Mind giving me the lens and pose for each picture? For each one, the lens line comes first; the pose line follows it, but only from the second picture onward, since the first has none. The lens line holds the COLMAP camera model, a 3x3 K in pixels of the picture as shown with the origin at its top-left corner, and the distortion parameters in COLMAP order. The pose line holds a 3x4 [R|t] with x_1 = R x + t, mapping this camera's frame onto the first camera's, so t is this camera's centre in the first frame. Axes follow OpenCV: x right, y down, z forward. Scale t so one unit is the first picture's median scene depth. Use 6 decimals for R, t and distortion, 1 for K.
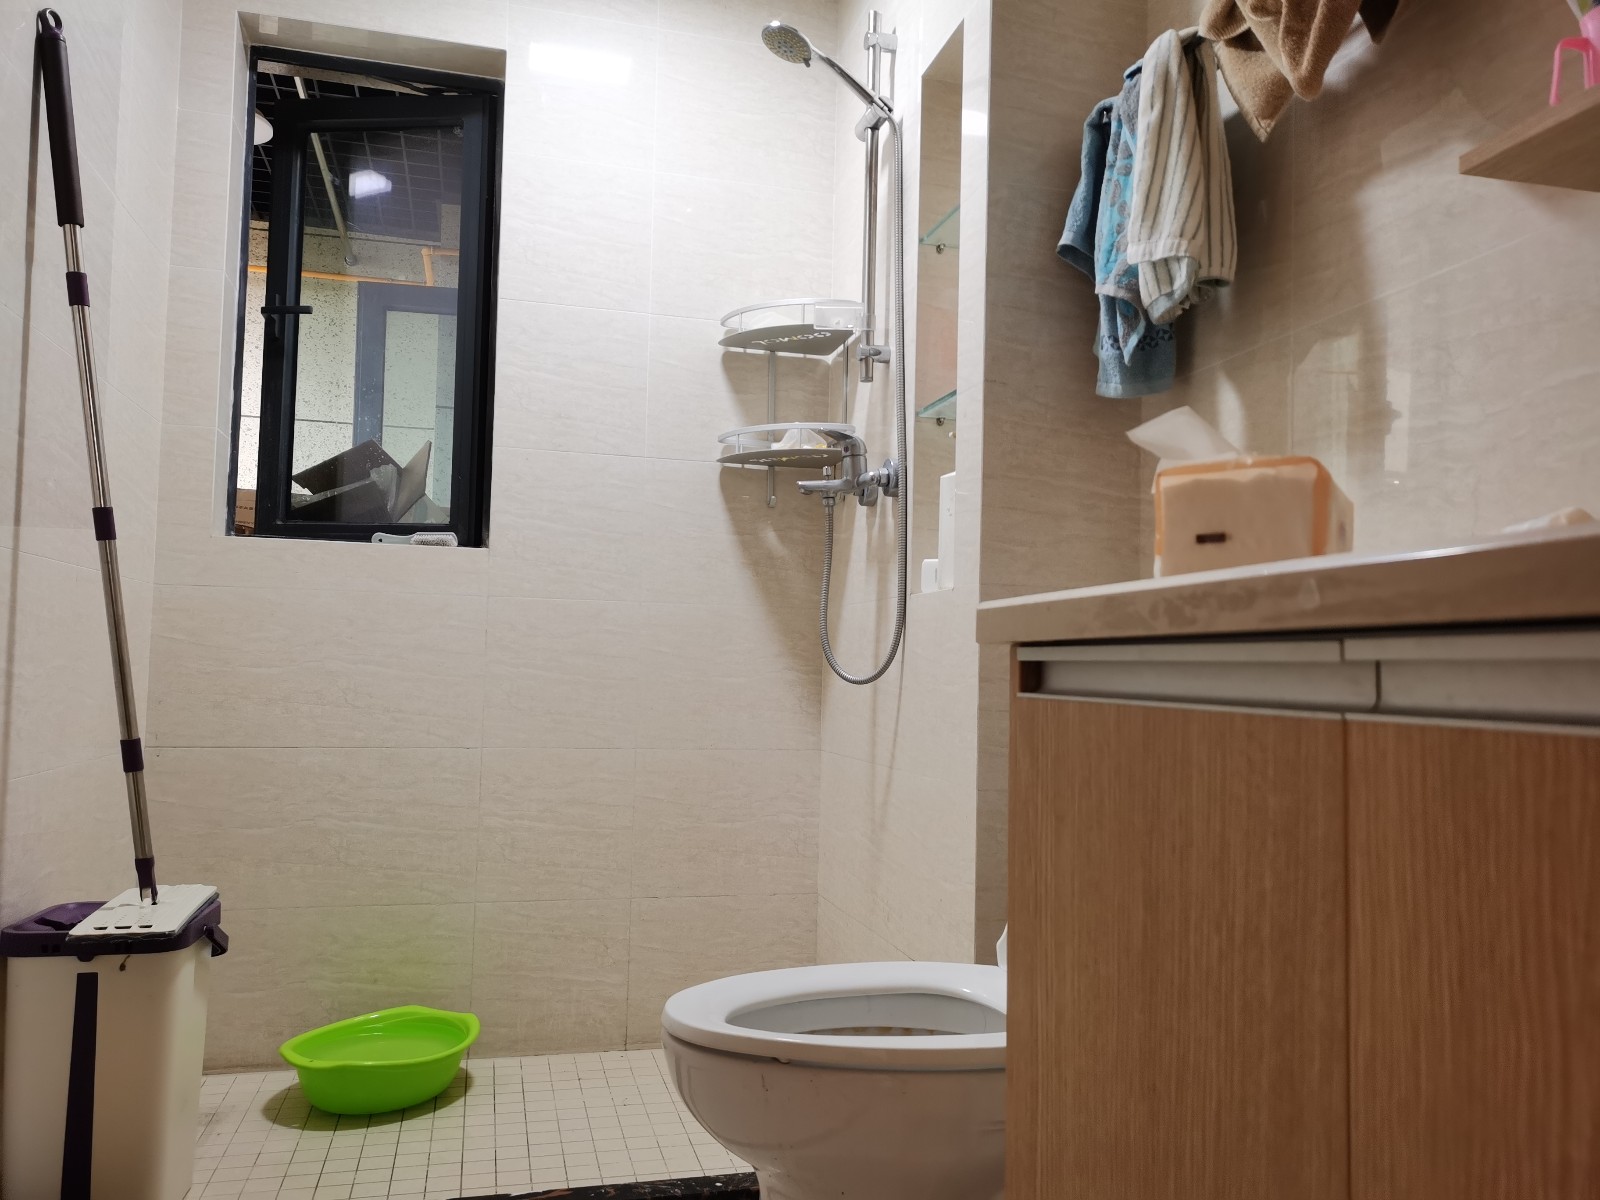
lens RADIAL K [[1222.6, 0, 800.0], [0, 1222.6, 592.3], [0, 0, 1]] dist [0.069784, -0.071155]
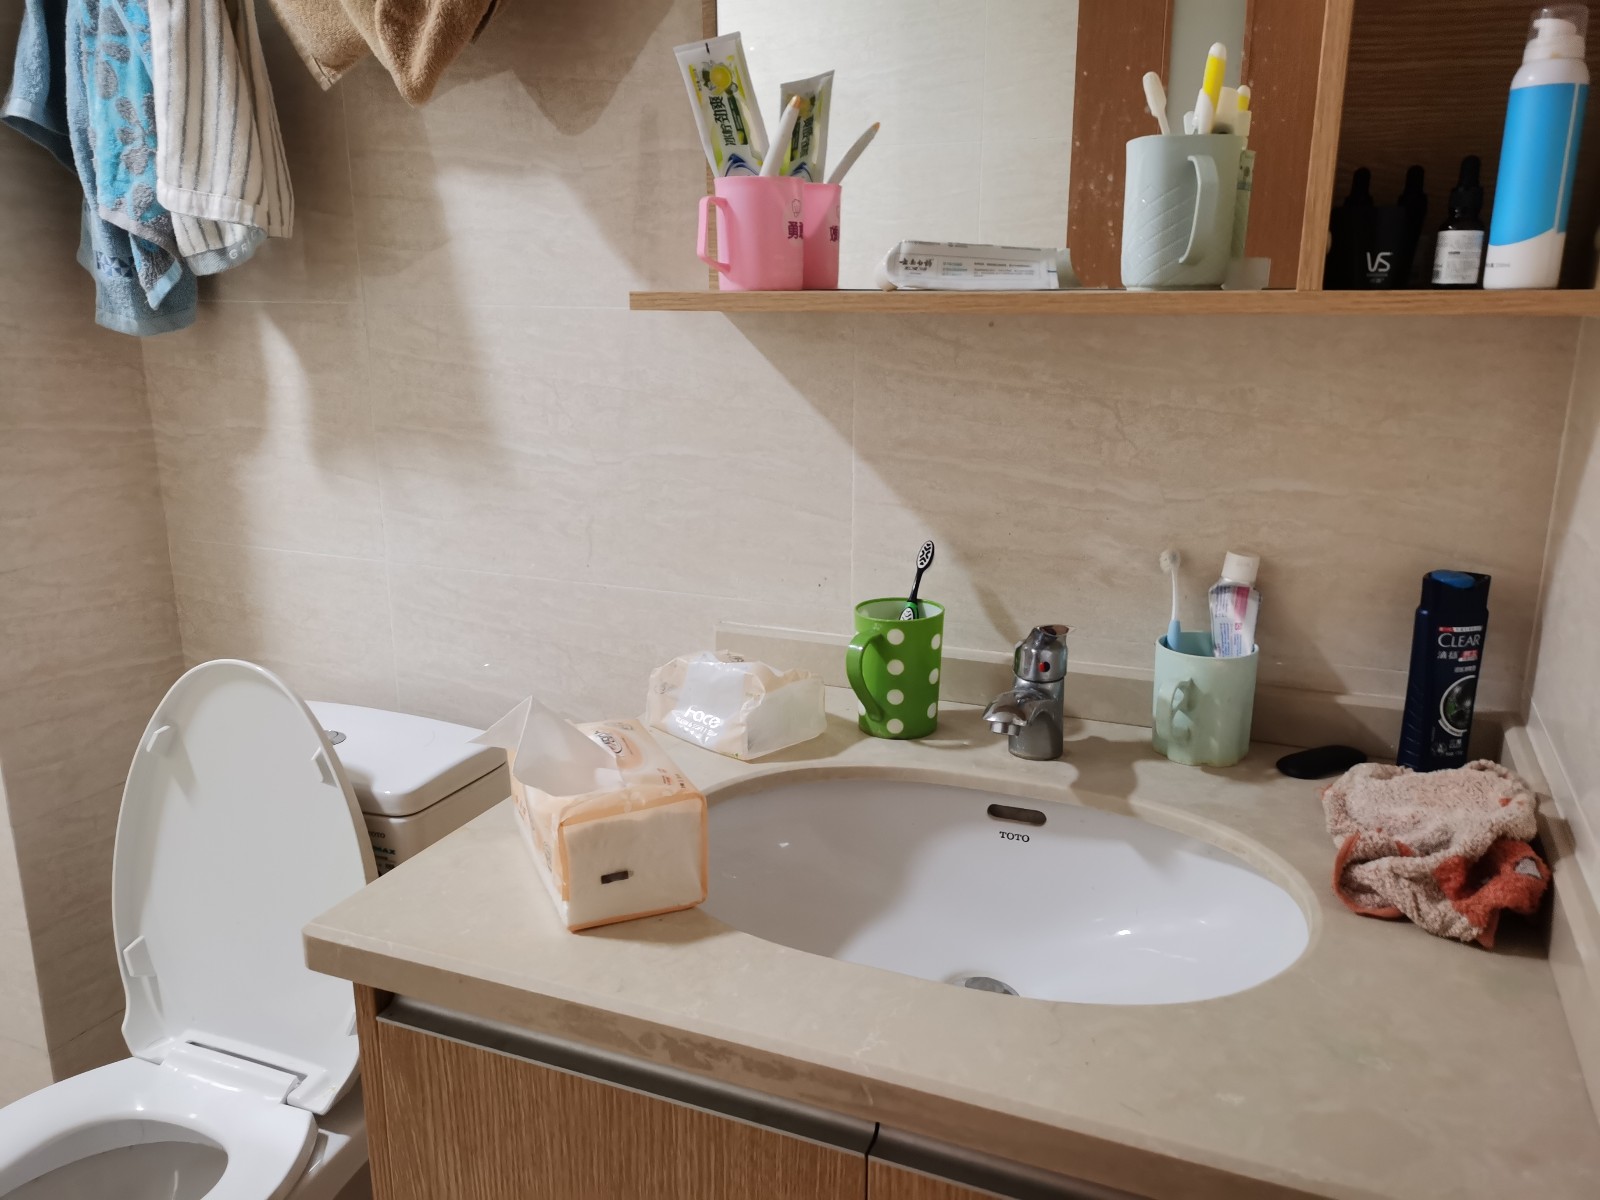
lens RADIAL K [[1222.6, 0, 800.0], [0, 1222.6, 592.3], [0, 0, 1]] dist [0.069784, -0.071155]
pose [[0.607545, -0.221803, 0.762687, -0.151175], [-0.034934, 0.951828, 0.304636, -0.292394], [-0.793516, -0.211724, 0.570530, 0.168122]]
